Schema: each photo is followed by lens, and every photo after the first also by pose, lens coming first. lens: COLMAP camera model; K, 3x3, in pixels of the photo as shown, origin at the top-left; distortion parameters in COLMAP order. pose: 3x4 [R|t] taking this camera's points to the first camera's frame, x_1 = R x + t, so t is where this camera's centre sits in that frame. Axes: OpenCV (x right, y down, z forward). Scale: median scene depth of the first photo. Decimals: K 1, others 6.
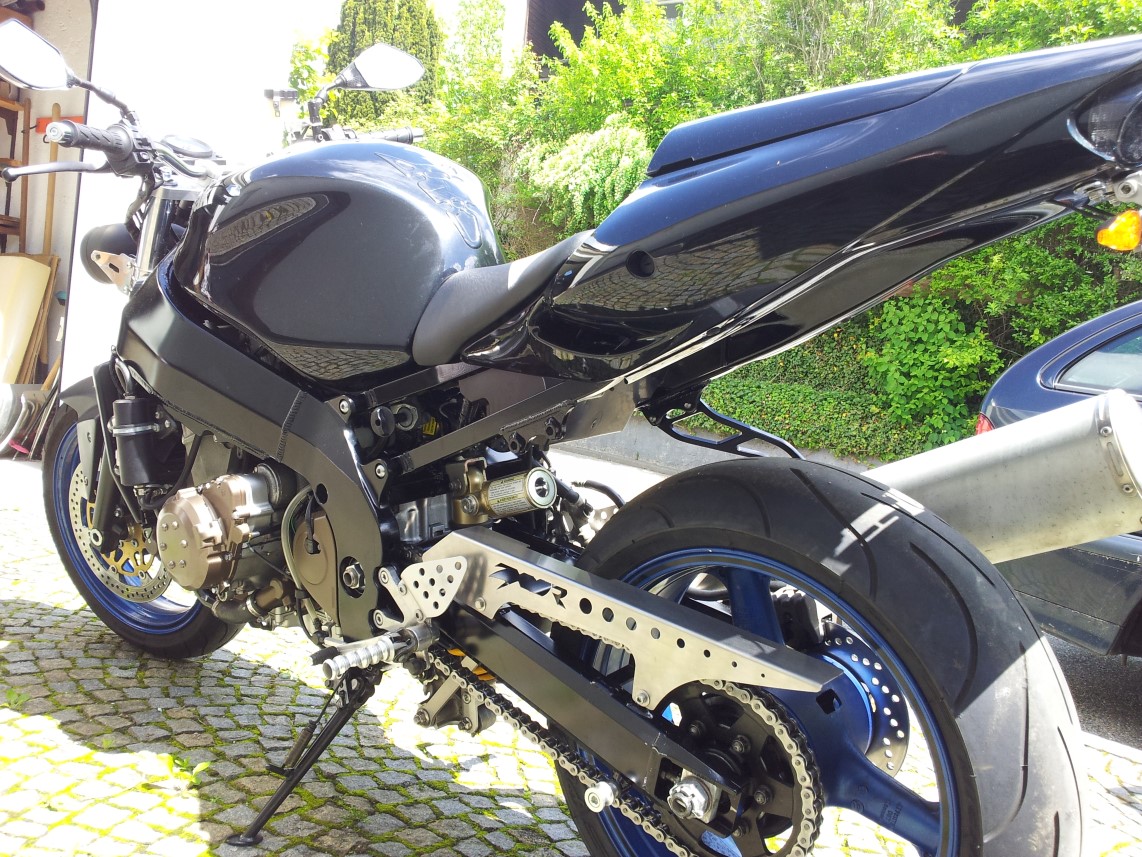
lens RADIAL K [[1007.9, 0, 566.2], [0, 1007.9, 423.4], [0, 0, 1]] dist [-0.010893, -0.019861]
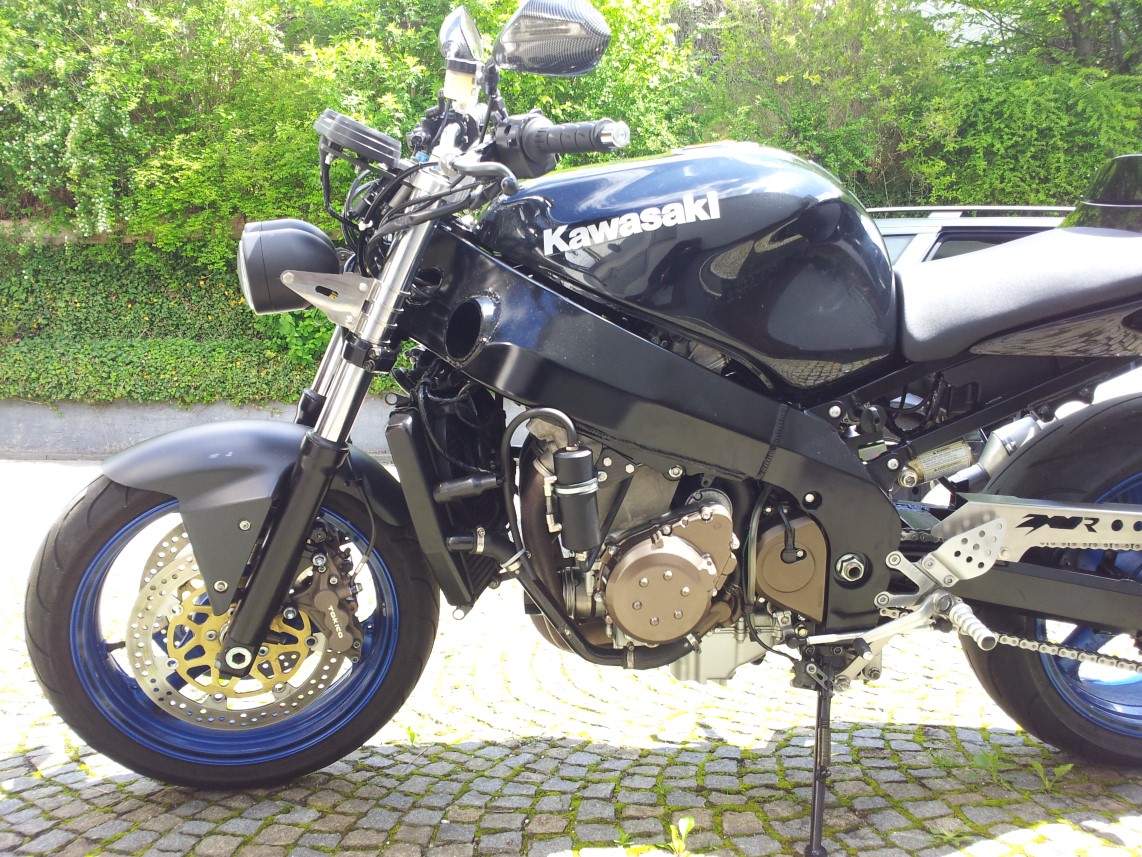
lens RADIAL K [[1007.9, 0, 566.2], [0, 1007.9, 423.4], [0, 0, 1]] dist [-0.010893, -0.019861]
pose [[0.706576, -0.173541, 0.686027, -0.182657], [0.127333, 0.984818, 0.117978, -0.026190], [-0.696086, 0.003994, 0.717947, 0.075032]]
